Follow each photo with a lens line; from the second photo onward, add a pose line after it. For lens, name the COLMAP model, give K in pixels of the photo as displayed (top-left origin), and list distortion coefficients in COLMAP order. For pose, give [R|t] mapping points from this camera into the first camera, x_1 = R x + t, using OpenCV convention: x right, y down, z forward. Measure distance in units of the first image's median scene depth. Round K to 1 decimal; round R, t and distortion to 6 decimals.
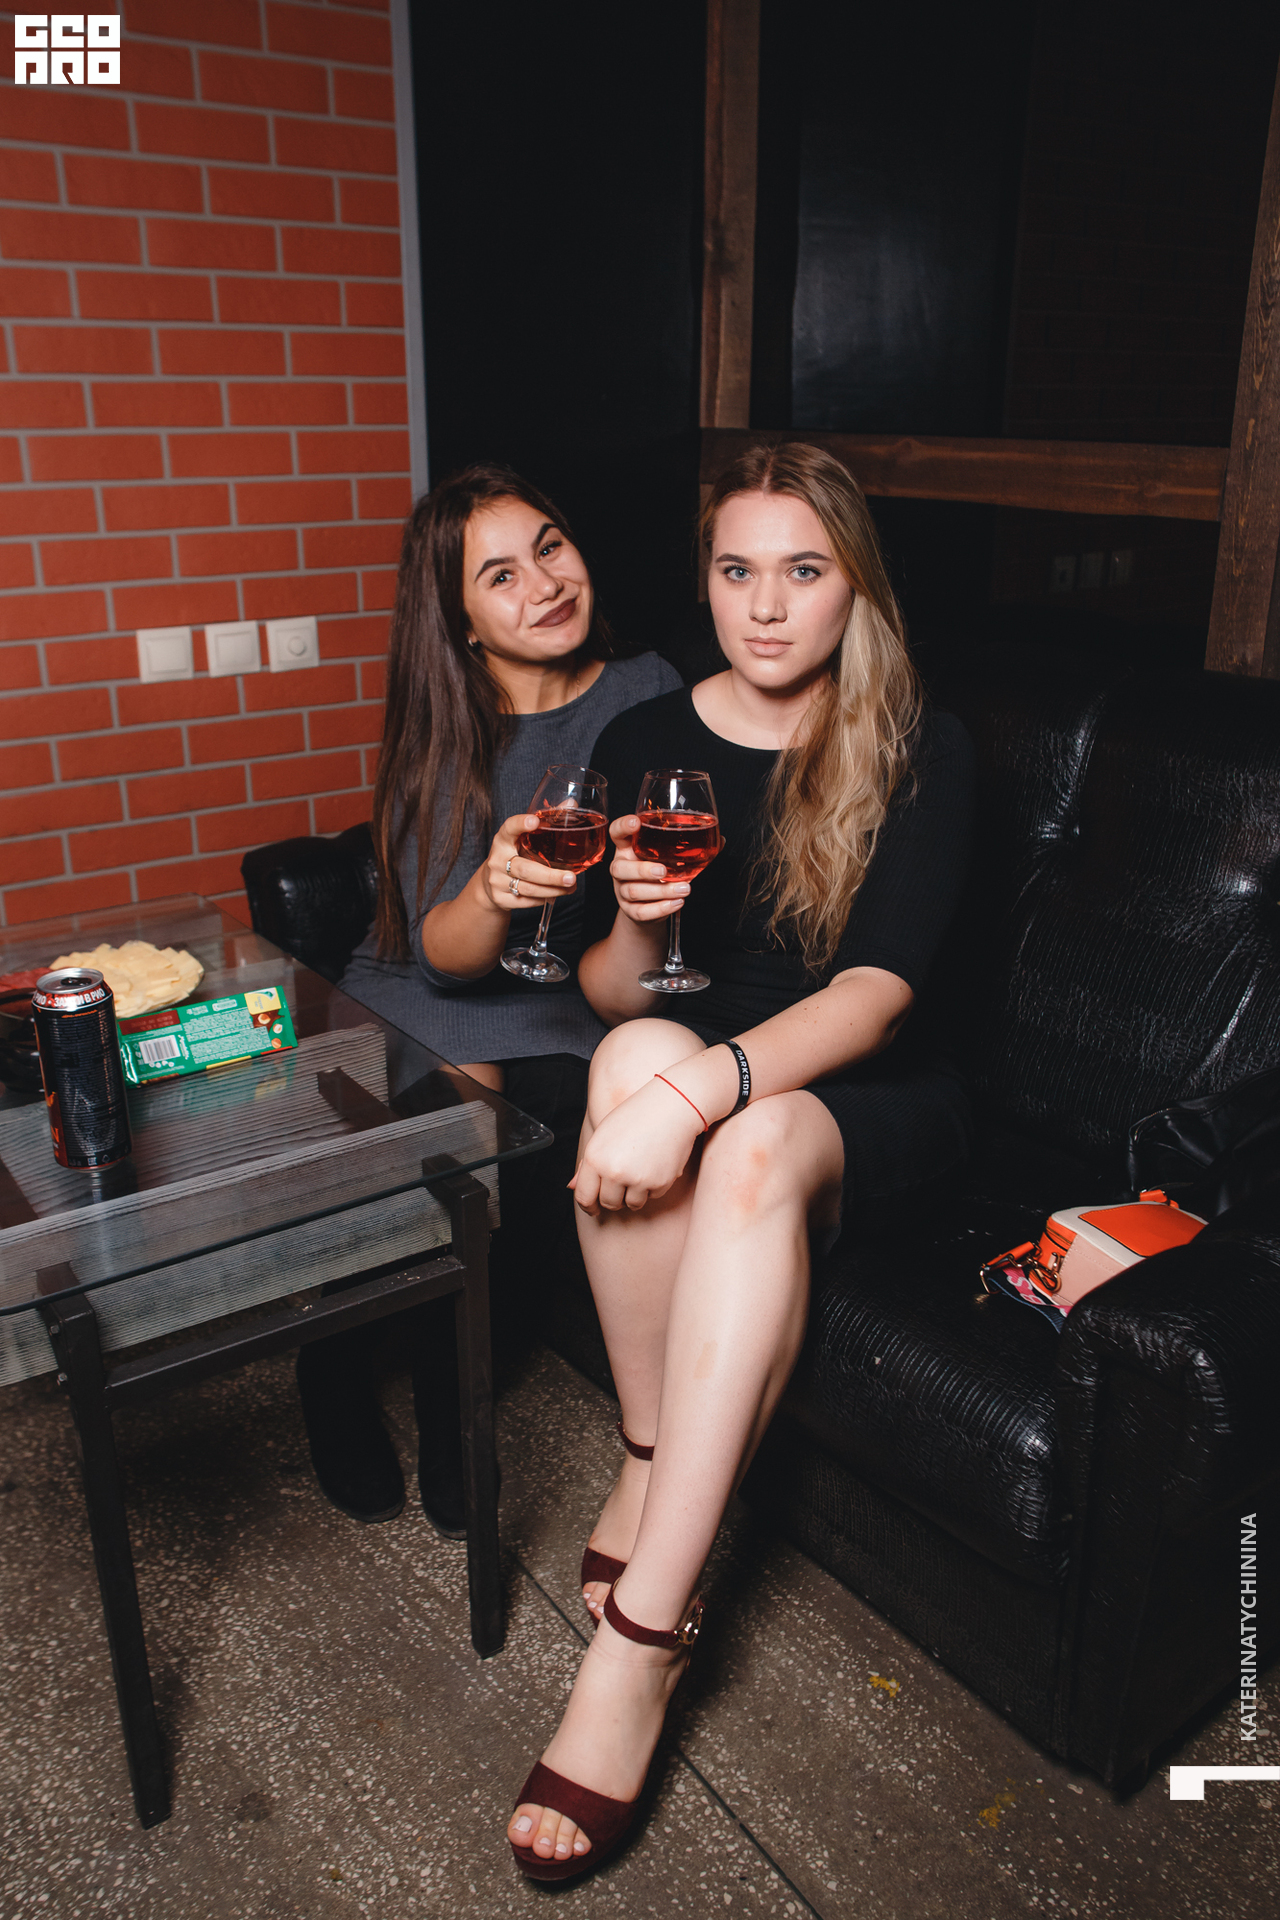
lens RADIAL K [[1562.8, 0, 640.9], [0, 1562.8, 961.3], [0, 0, 1]] dist [-0.015537, 0.004937]
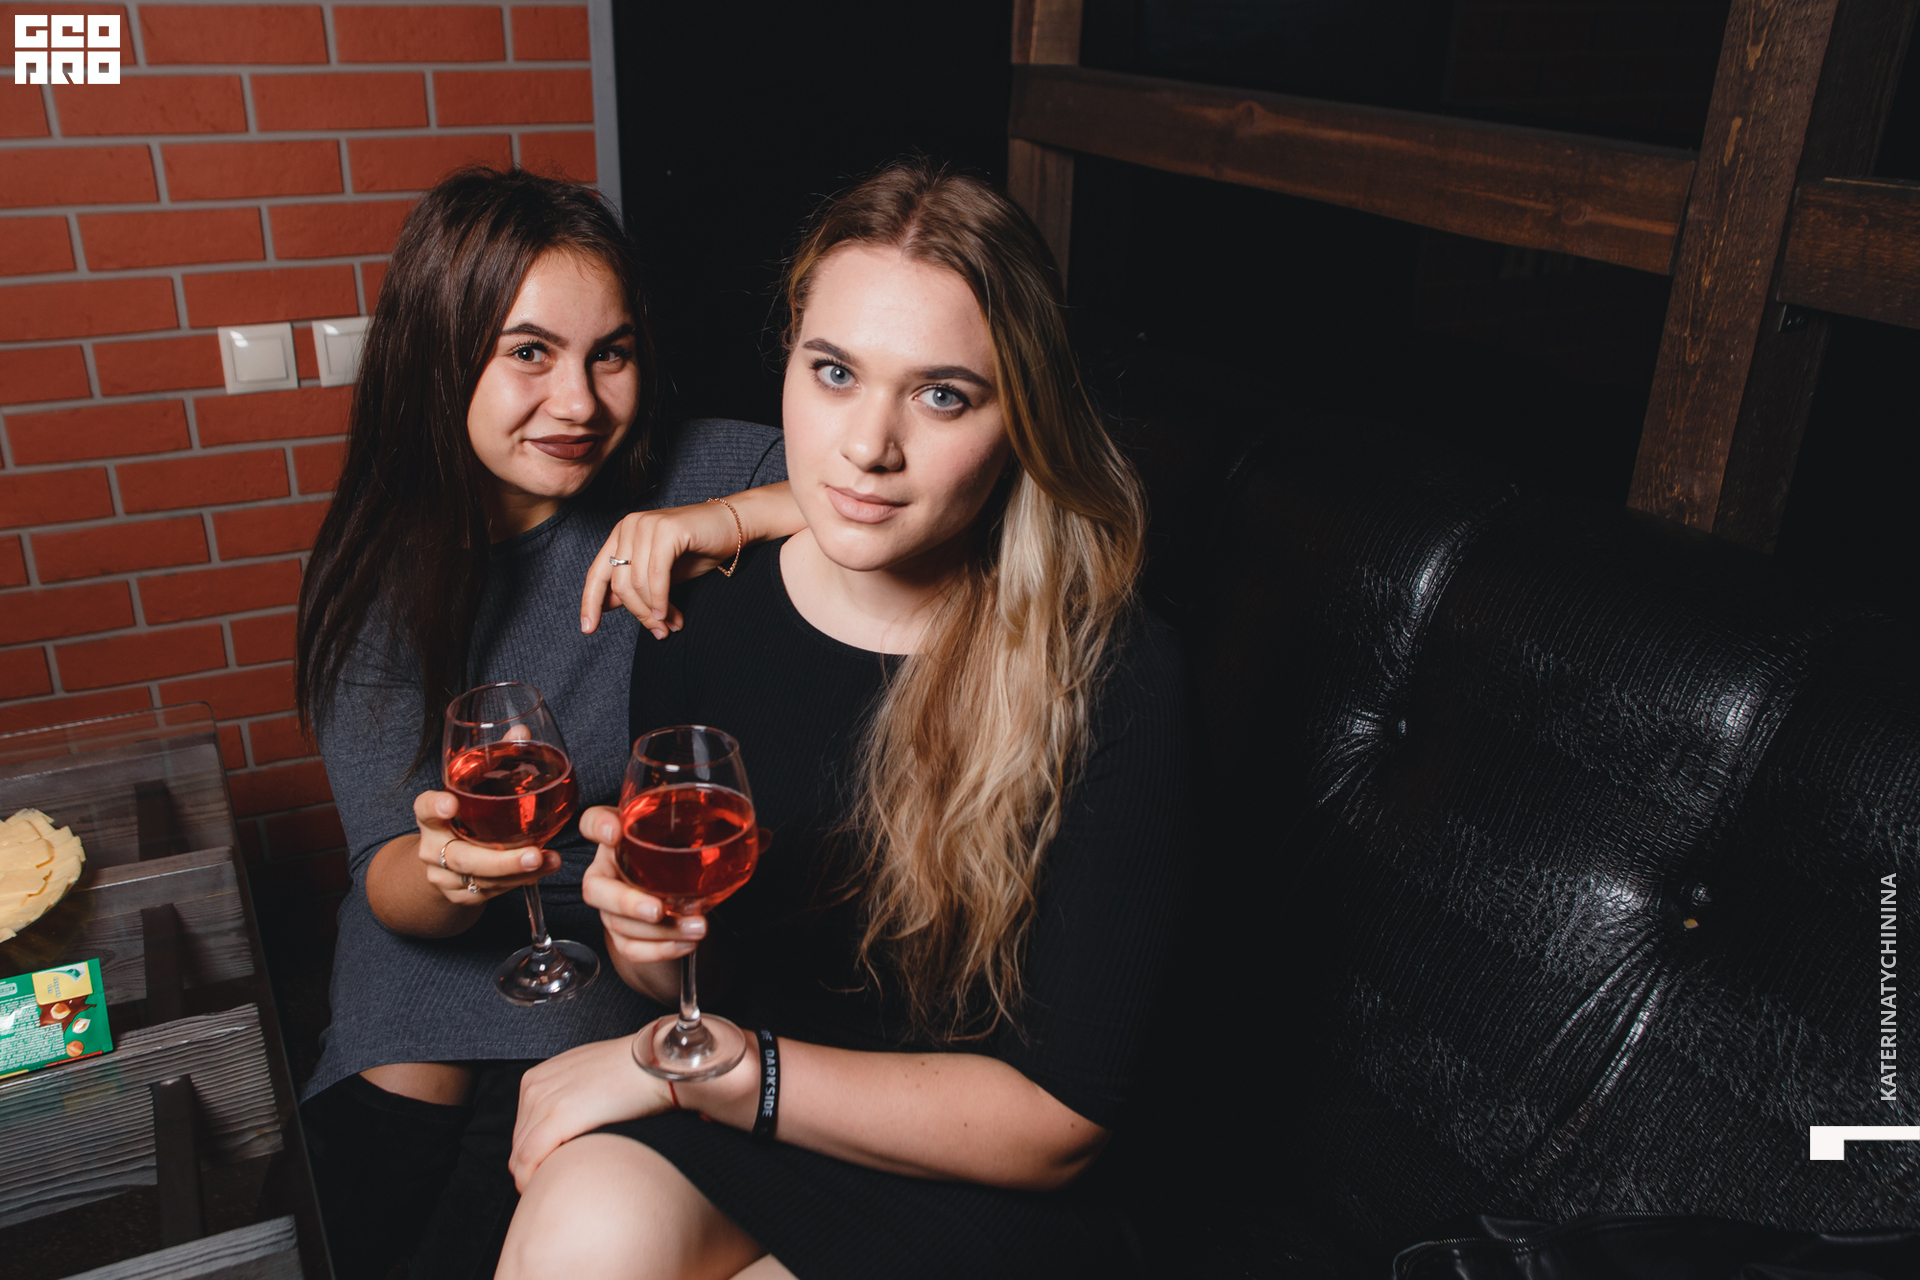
lens RADIAL K [[1562.8, 0, 906.5], [0, 1562.8, 652.2], [0, 0, 1]] dist [-0.015537, 0.004937]
pose [[0.986665, 0.078497, -0.142587, 0.150914], [-0.068117, 0.994757, 0.076286, -0.142522], [0.147827, -0.065557, 0.986838, 0.287655]]
